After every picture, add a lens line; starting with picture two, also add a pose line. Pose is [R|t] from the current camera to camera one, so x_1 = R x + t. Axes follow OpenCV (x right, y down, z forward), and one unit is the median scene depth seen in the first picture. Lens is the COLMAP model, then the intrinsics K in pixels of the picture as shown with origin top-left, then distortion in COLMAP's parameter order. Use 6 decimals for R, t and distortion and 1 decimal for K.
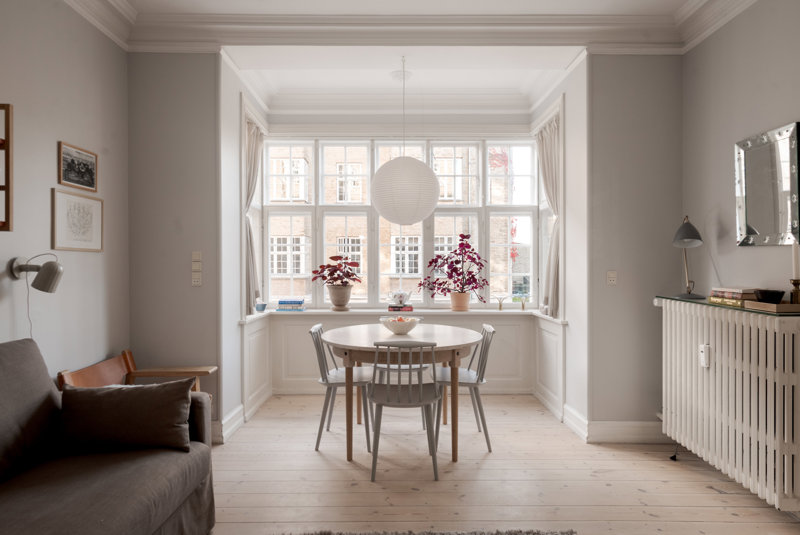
lens RADIAL K [[466.6, 0, 408.5], [0, 466.6, 267.4], [0, 0, 1]] dist [-0.002747, -0.003385]
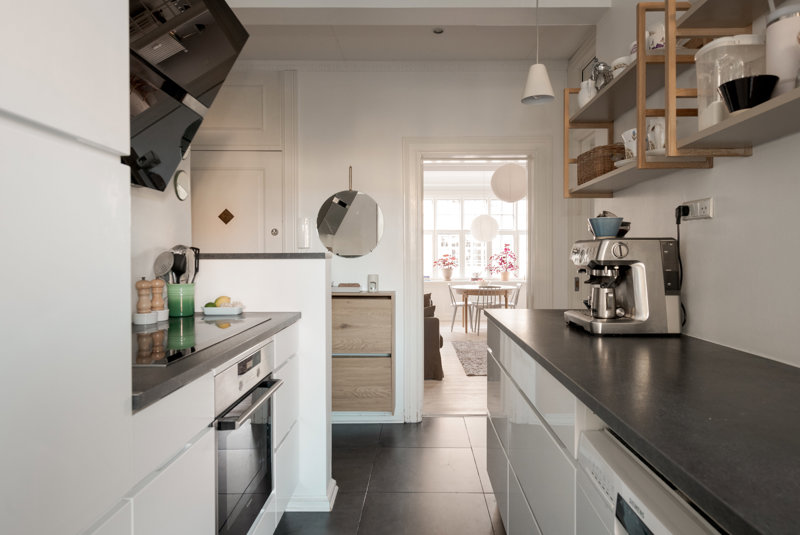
lens RADIAL K [[466.6, 0, 408.2], [0, 466.6, 263.0], [0, 0, 1]] dist [-0.002747, -0.003385]
pose [[0.998400, 0.000753, -0.056549, -0.268434], [0.000165, 0.999868, 0.016231, -0.027147], [0.056554, -0.016214, 0.998268, -1.468237]]
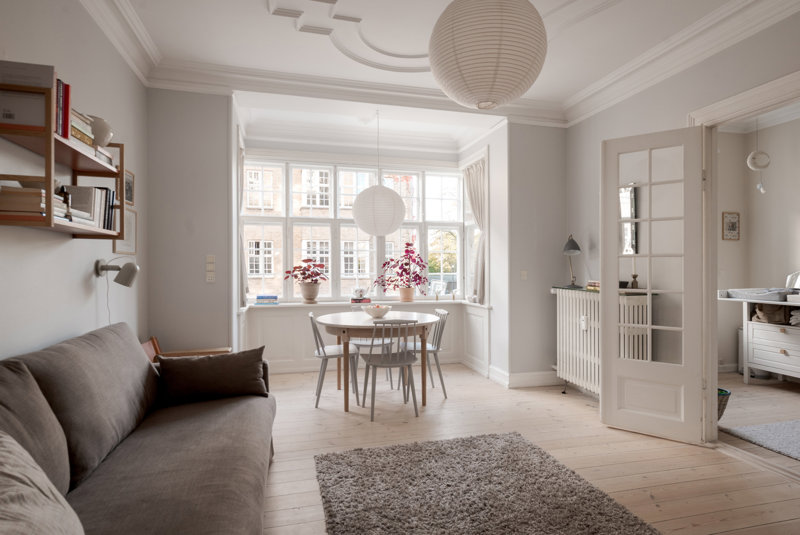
lens RADIAL K [[433.0, 0, 402.7], [0, 433.0, 265.0], [0, 0, 1]] dist [-0.012386, -0.000067]
pose [[0.975346, 0.002581, 0.220665, -0.212487], [-0.000283, 0.999945, -0.010445, 0.004157], [-0.220680, 0.010125, 0.975294, -0.220922]]
